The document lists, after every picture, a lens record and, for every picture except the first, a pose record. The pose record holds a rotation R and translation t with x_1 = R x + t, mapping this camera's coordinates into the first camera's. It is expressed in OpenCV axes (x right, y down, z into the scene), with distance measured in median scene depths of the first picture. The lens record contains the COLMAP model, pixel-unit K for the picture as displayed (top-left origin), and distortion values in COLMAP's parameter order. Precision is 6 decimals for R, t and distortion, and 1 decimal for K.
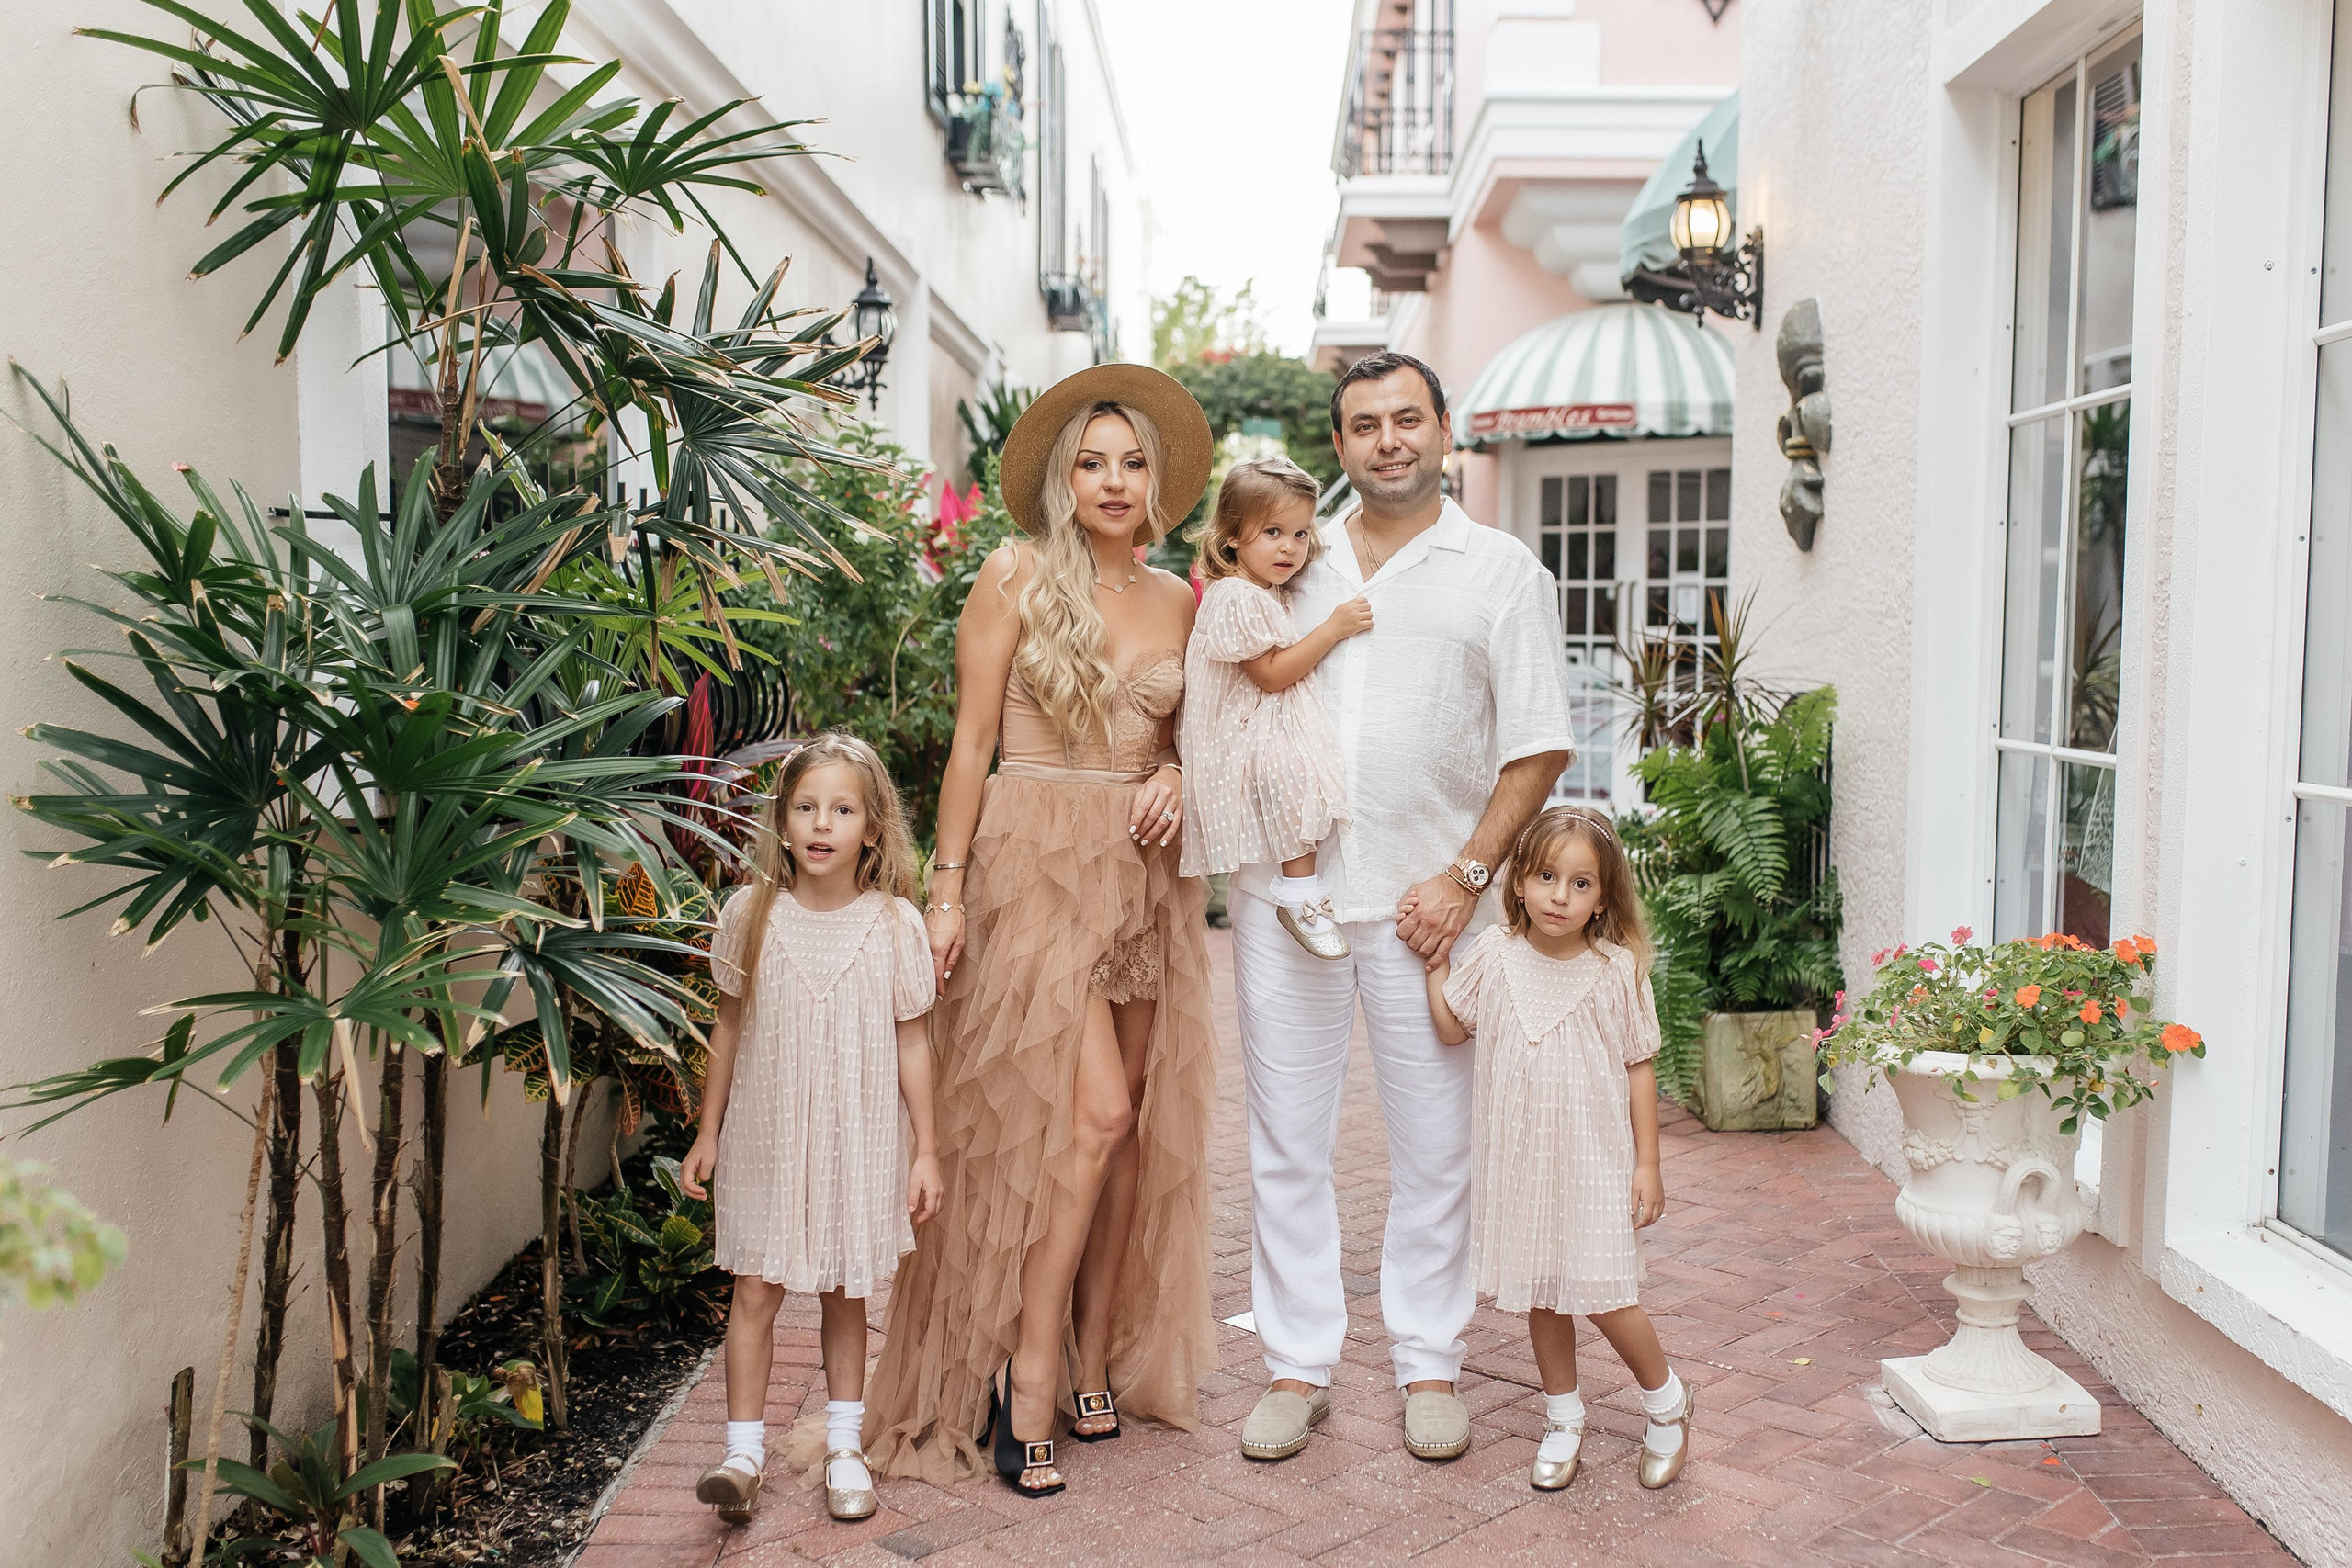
lens RADIAL K [[2229.6, 0, 1352.7], [0, 2229.6, 780.8], [0, 0, 1]] dist [0.002676, -0.002536]
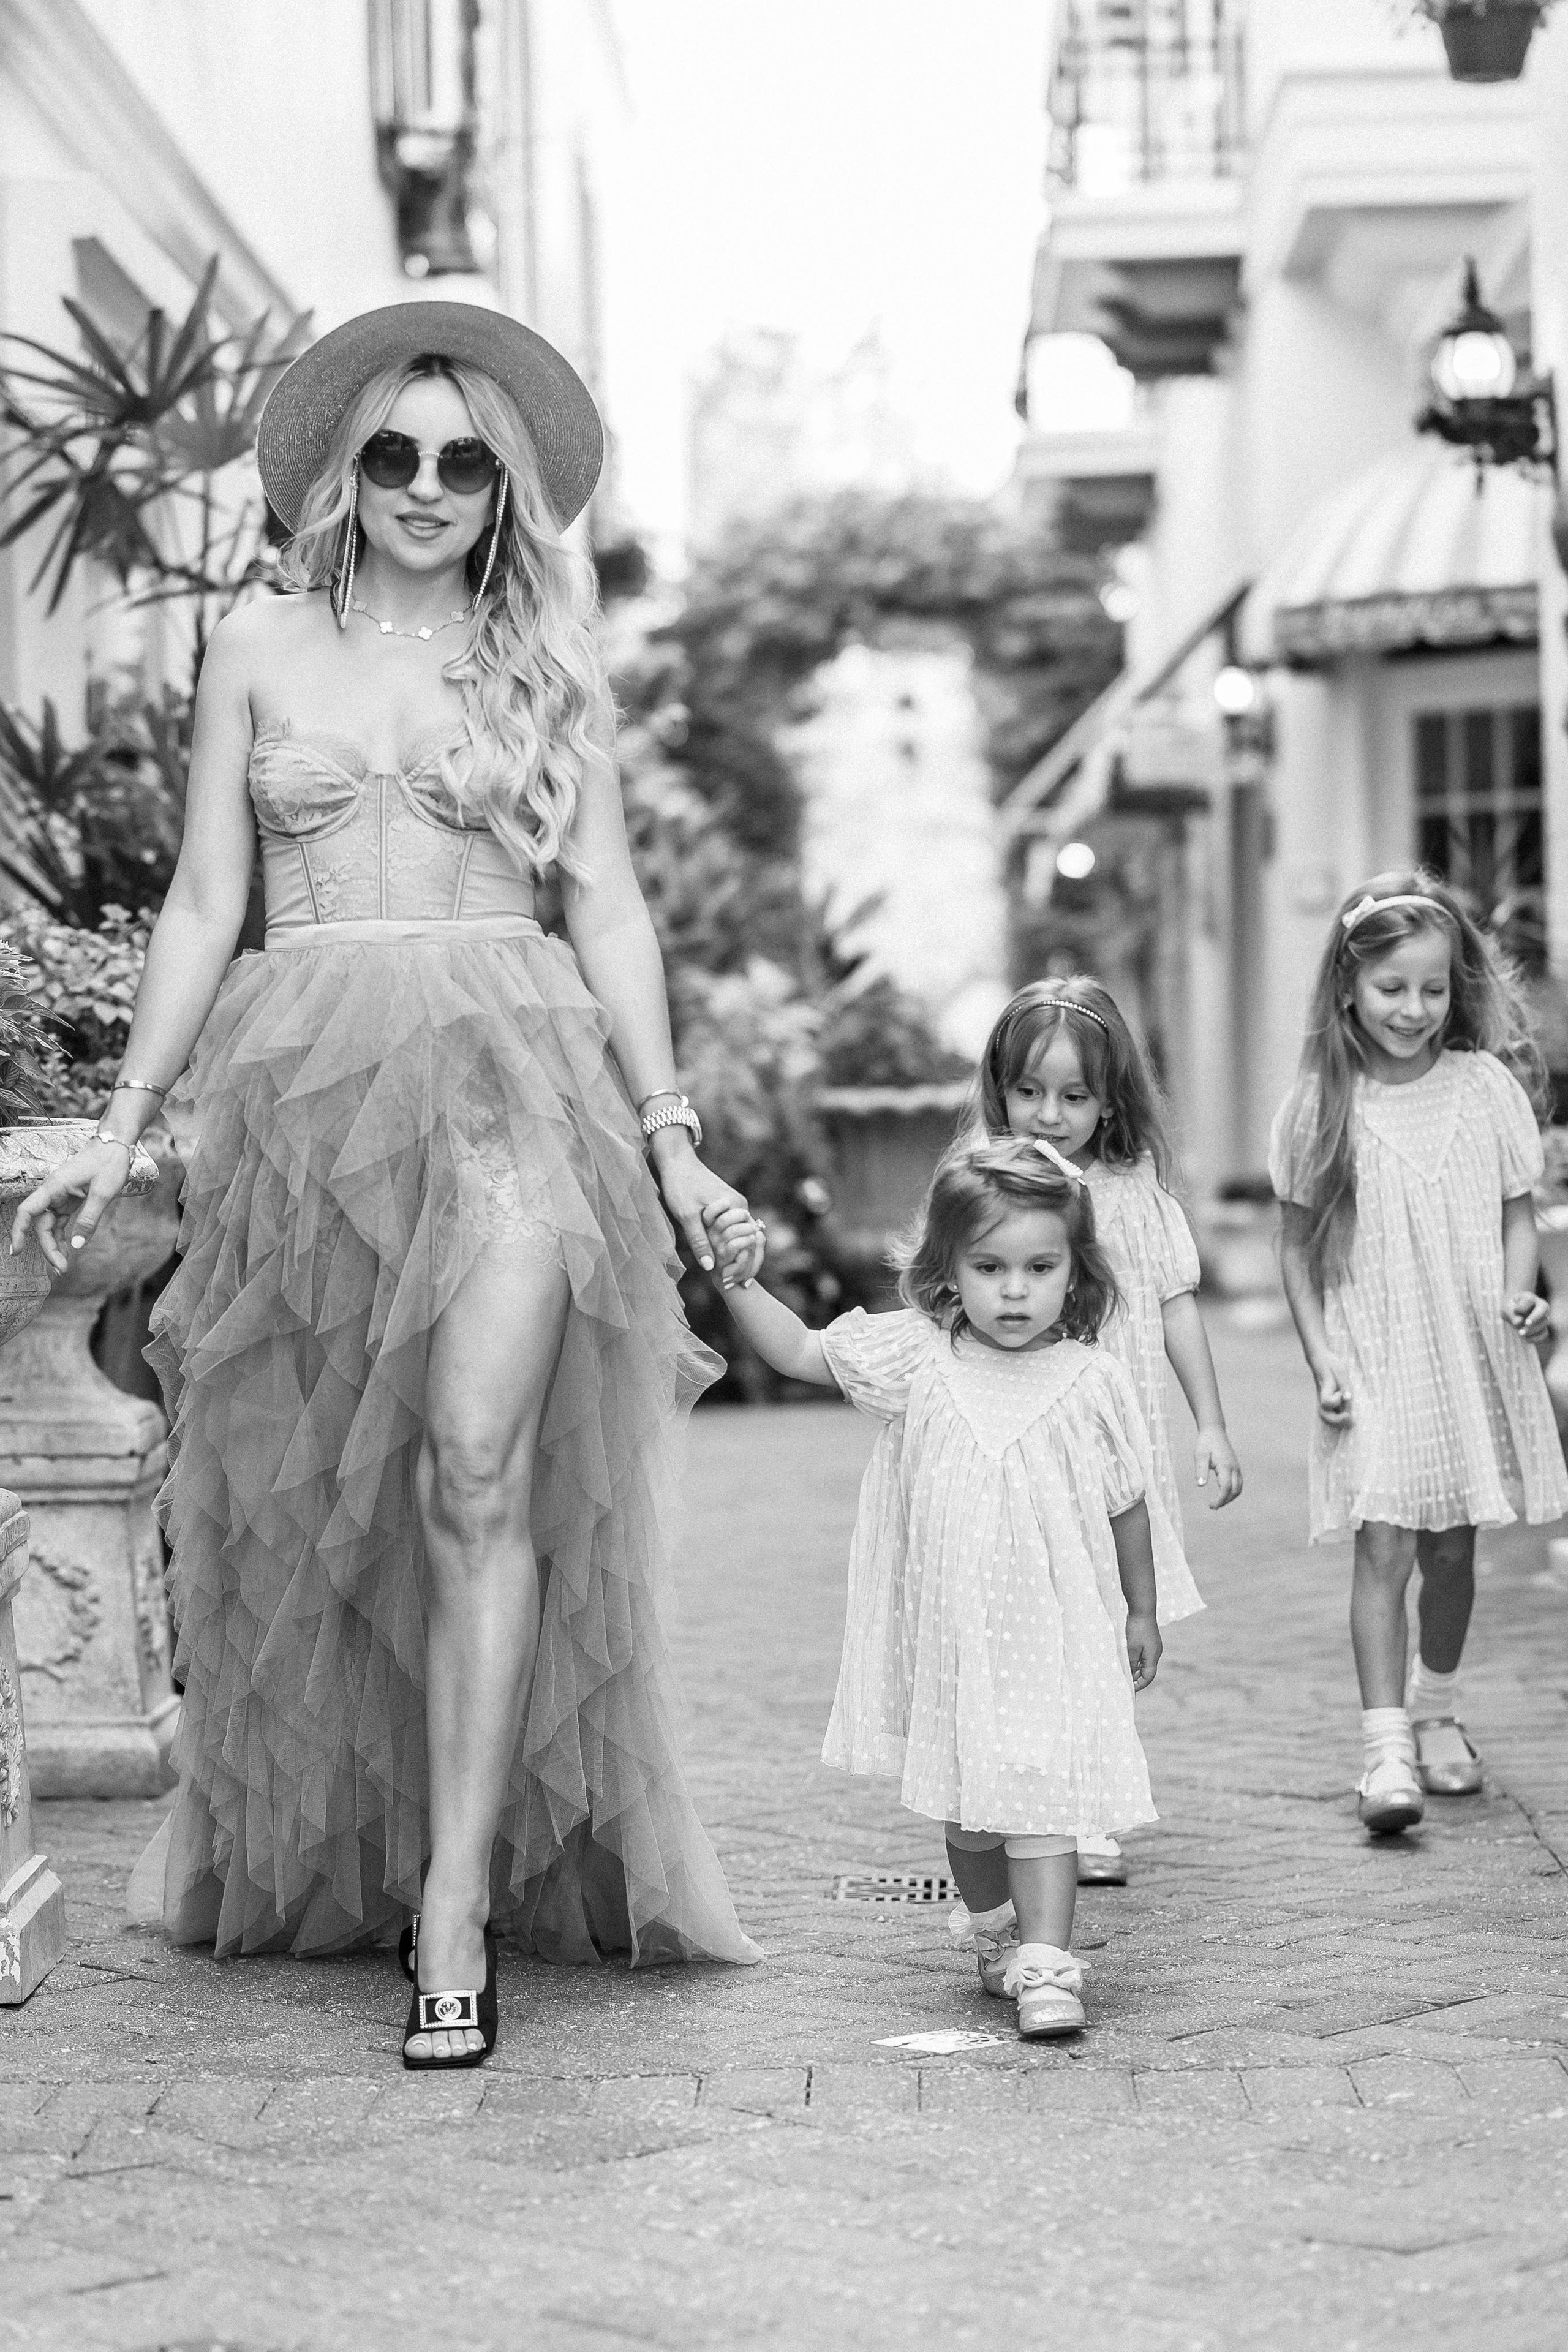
lens RADIAL K [[6024.3, 0, 784.0], [0, 6024.3, 1176.0], [0, 0, 1]] dist [-0.057058, 0.608394]
pose [[0.997581, -0.025977, -0.064479, 0.023719], [0.021541, 0.997414, -0.068563, 0.086724], [0.066093, 0.067008, 0.995561, -0.553582]]
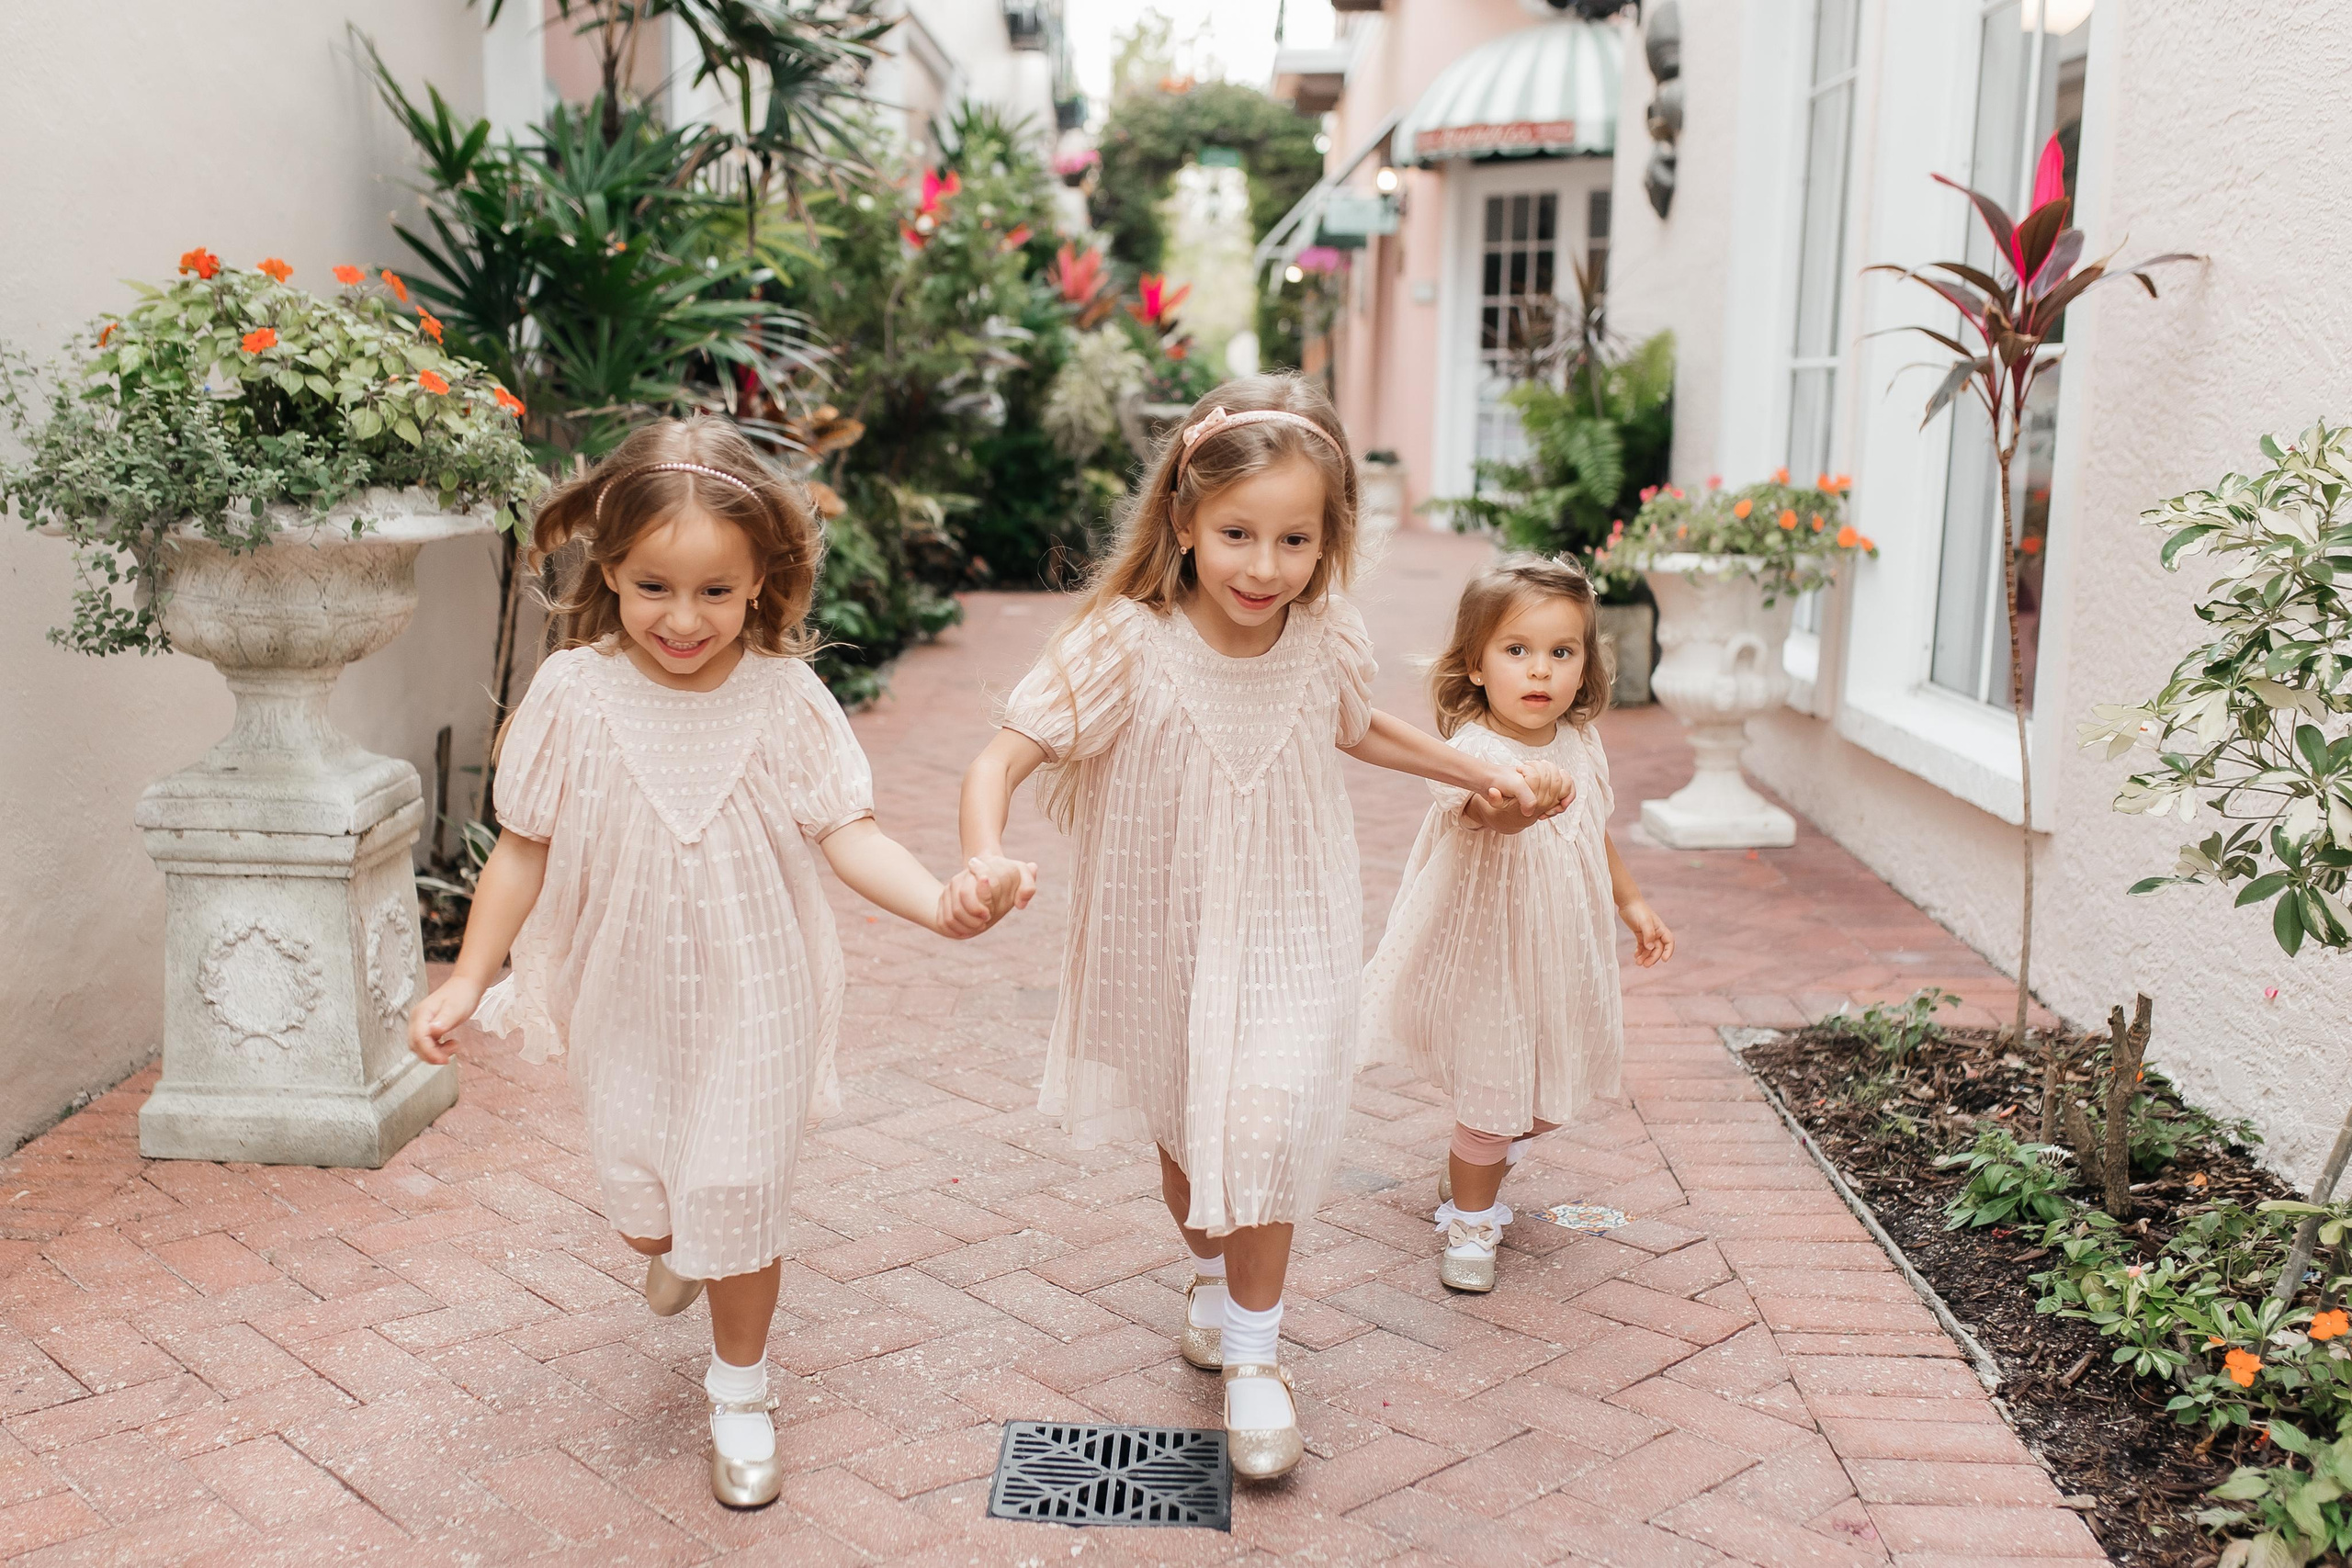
lens RADIAL K [[2379.3, 0, 1124.6], [0, 2379.3, 799.1], [0, 0, 1]] dist [0.006783, 0.013831]
pose [[0.996616, 0.021531, -0.079329, 0.013412], [-0.013783, 0.995194, 0.096945, 0.039179], [0.081035, -0.095524, 0.992123, -0.138352]]
